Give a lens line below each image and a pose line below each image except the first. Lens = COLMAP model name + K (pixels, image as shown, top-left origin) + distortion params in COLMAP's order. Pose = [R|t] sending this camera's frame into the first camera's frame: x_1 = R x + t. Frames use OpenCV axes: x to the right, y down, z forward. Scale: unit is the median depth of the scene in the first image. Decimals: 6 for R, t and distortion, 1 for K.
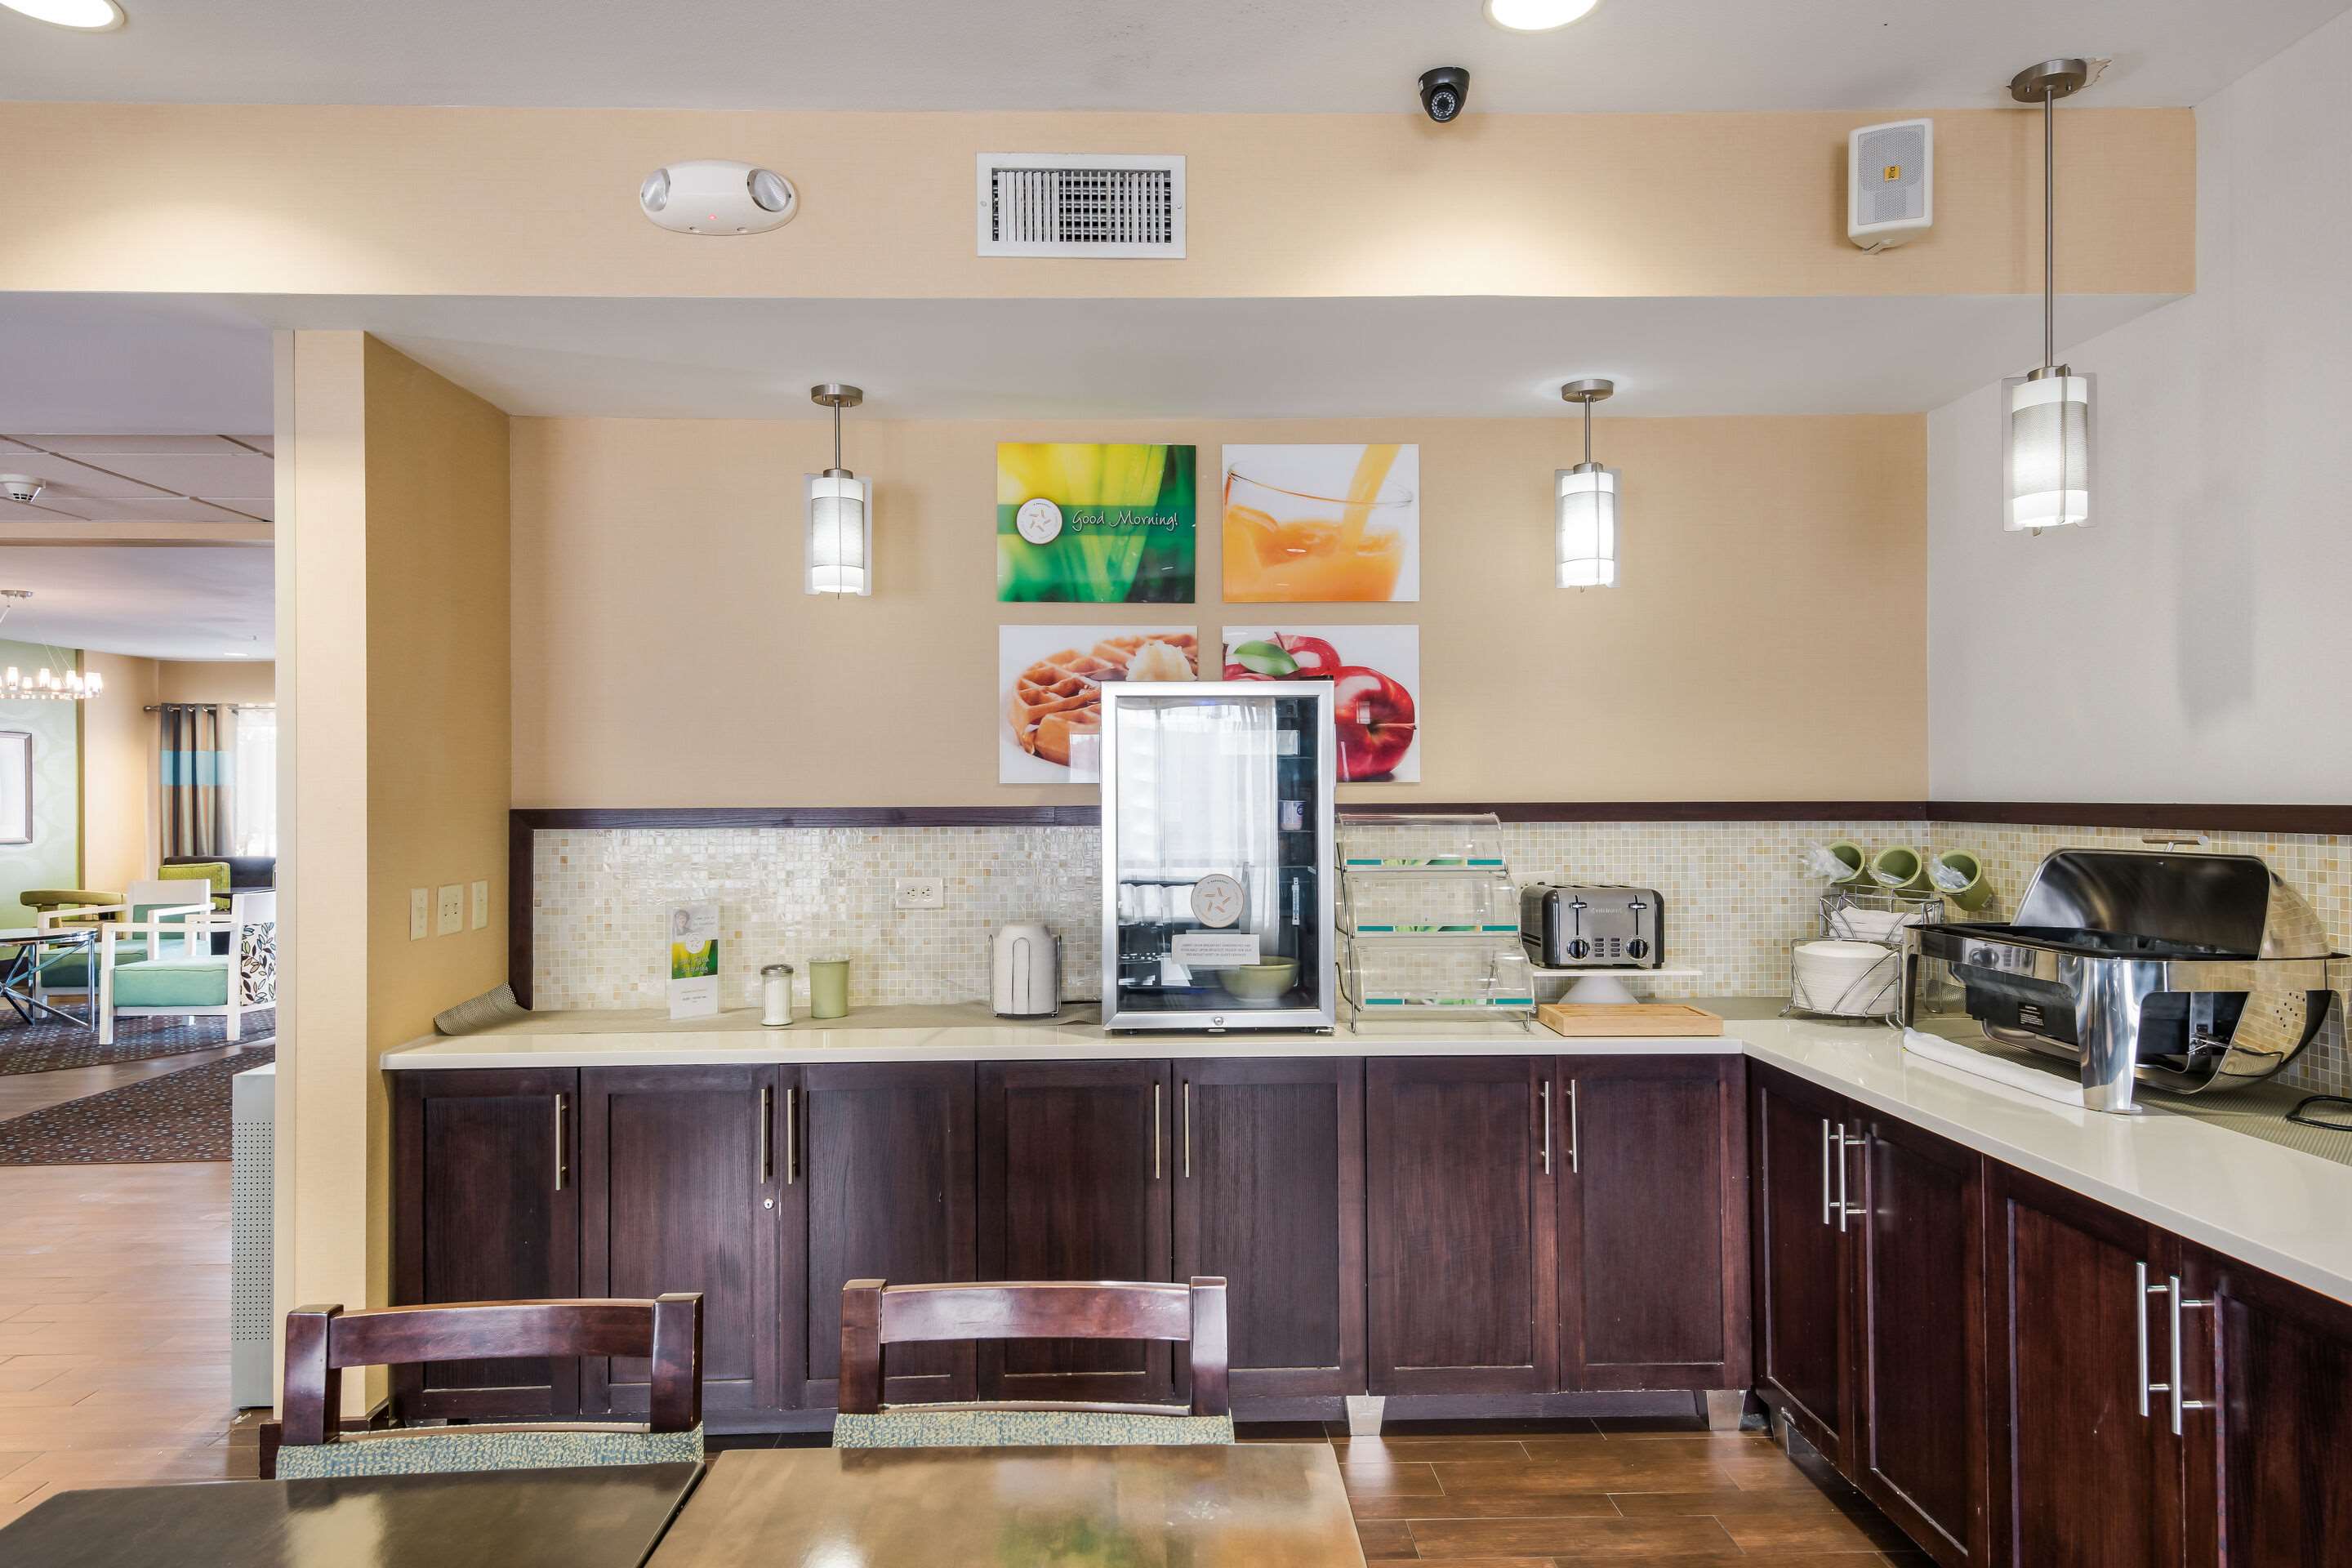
lens RADIAL K [[1406.0, 0, 1170.5], [0, 1406.0, 794.6], [0, 0, 1]] dist [0.005357, -0.000813]
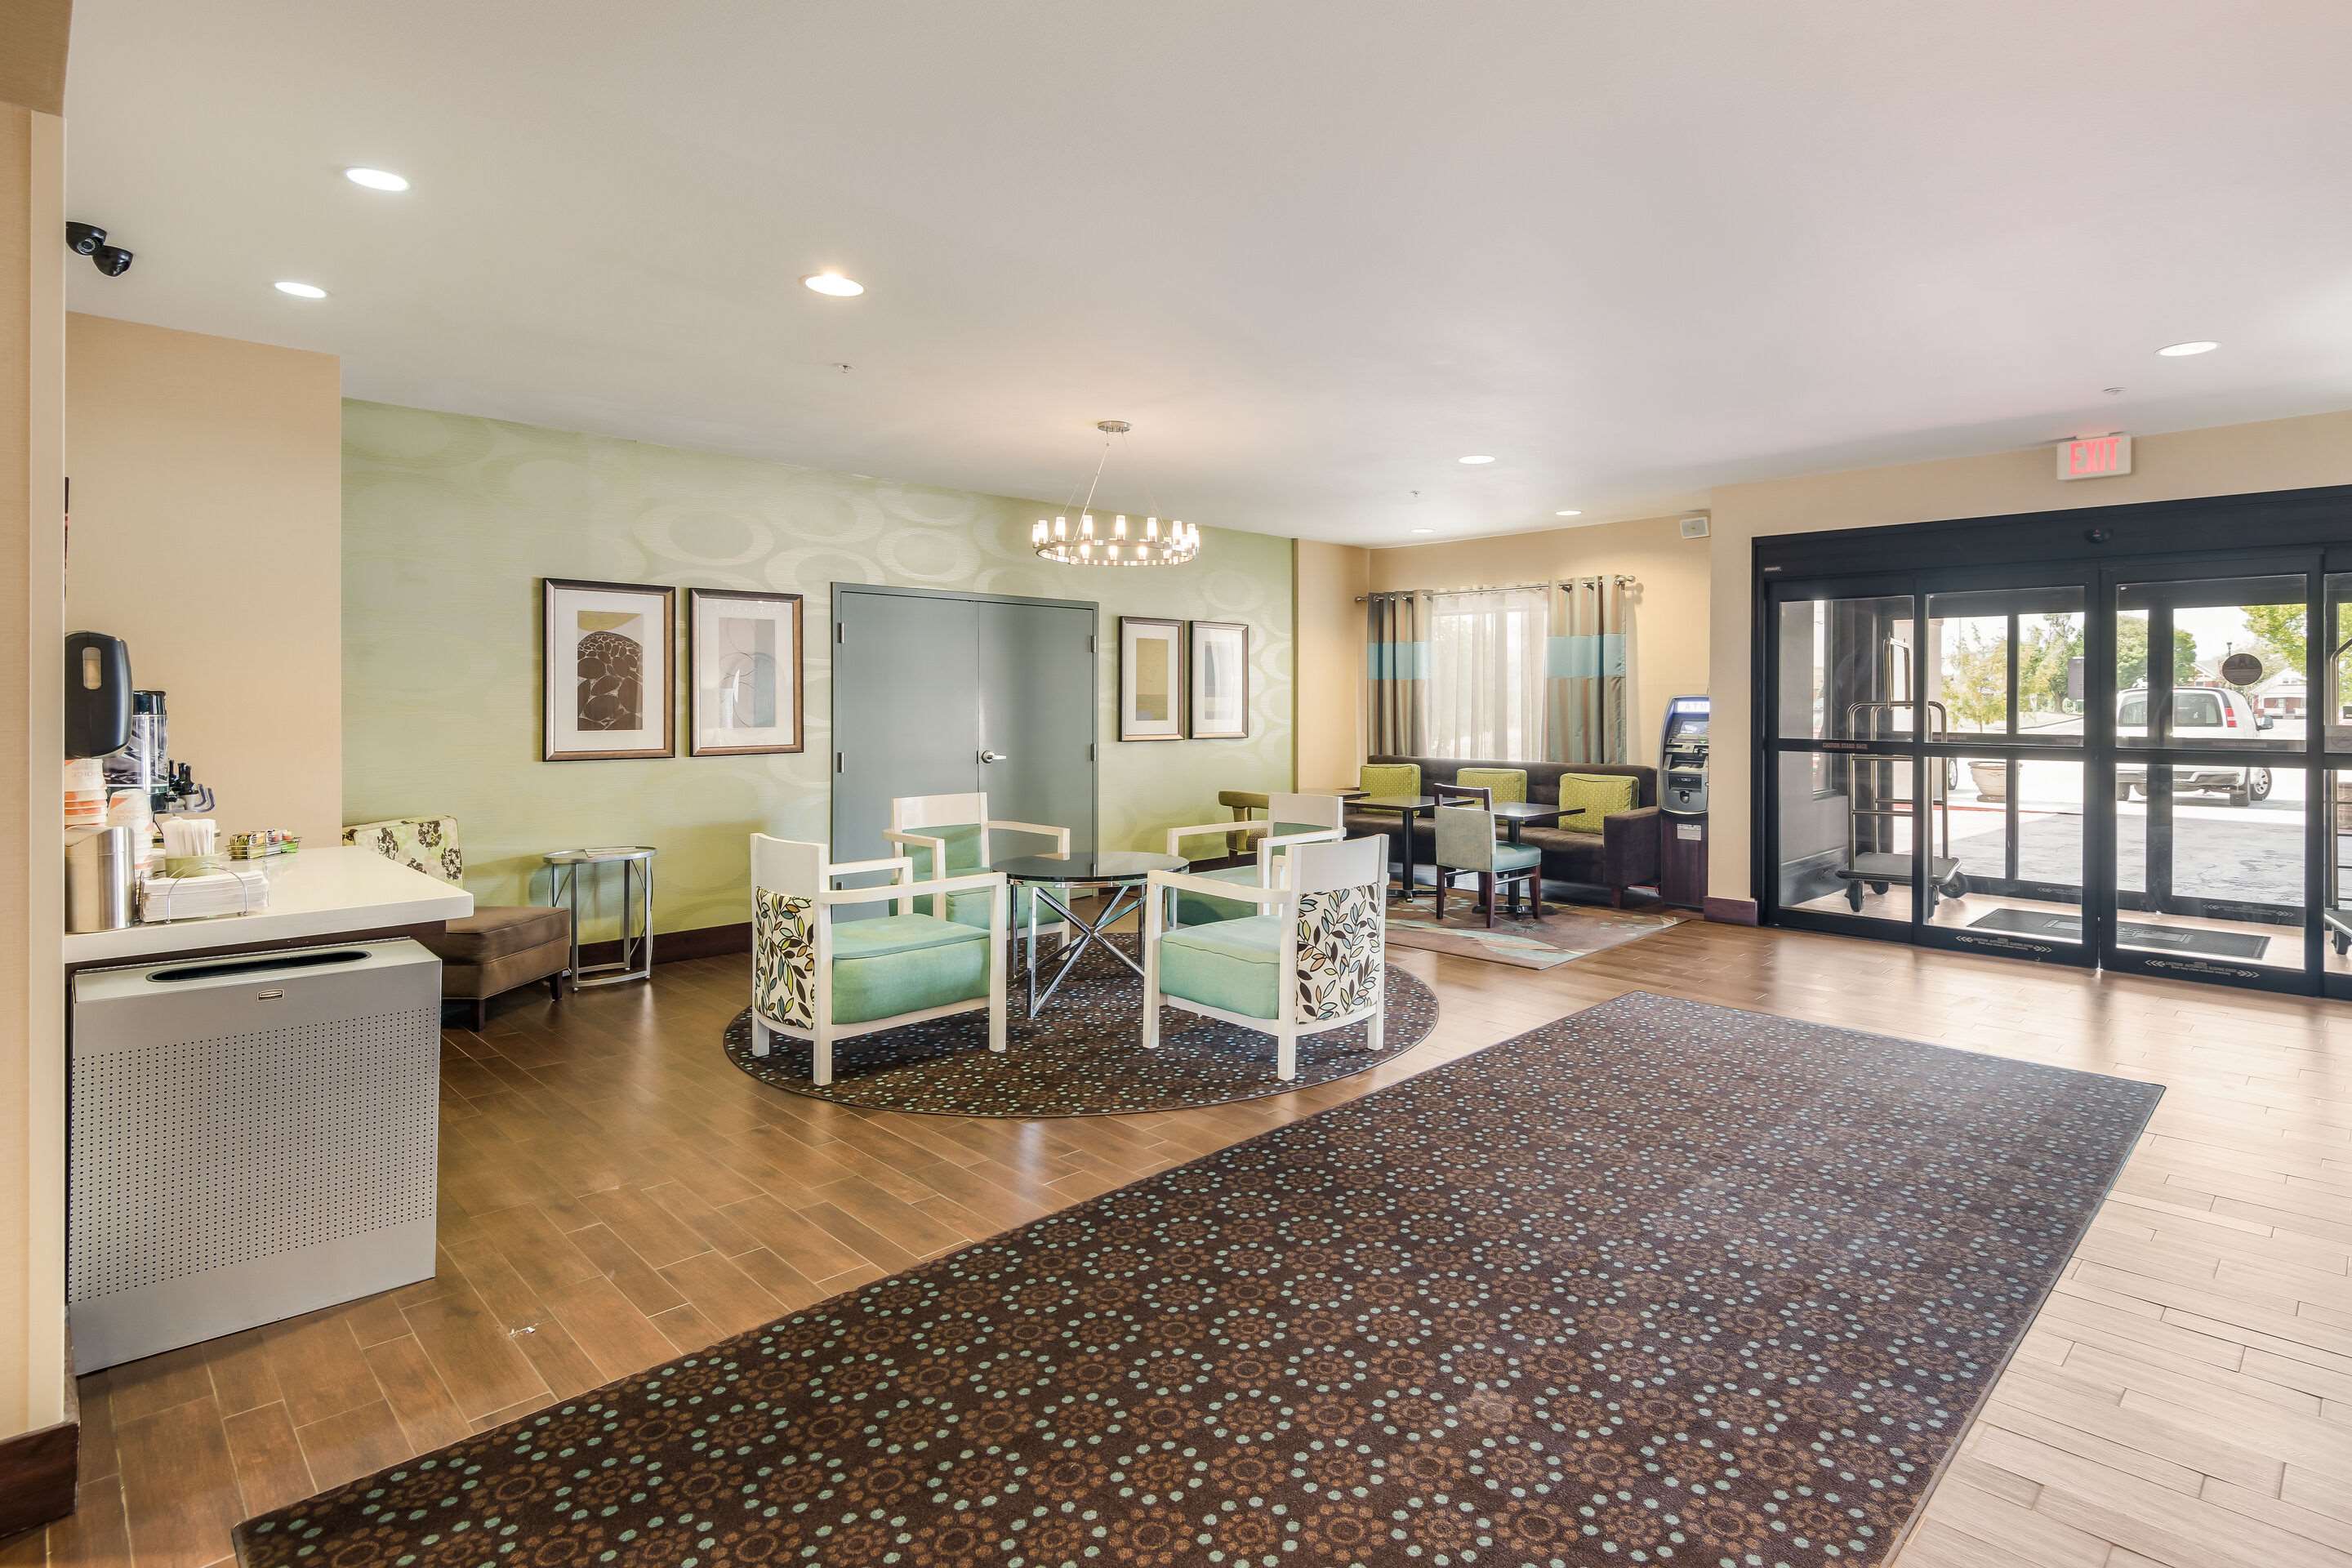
lens RADIAL K [[1159.6, 0, 1340.9], [0, 1159.6, 692.1], [0, 0, 1]] dist [0.001801, 0.000060]
pose [[0.728608, 0.003617, -0.684921, -0.673382], [-0.005704, 0.999983, -0.000787, 0.009155], [0.684907, 0.004480, 0.728617, 1.456960]]
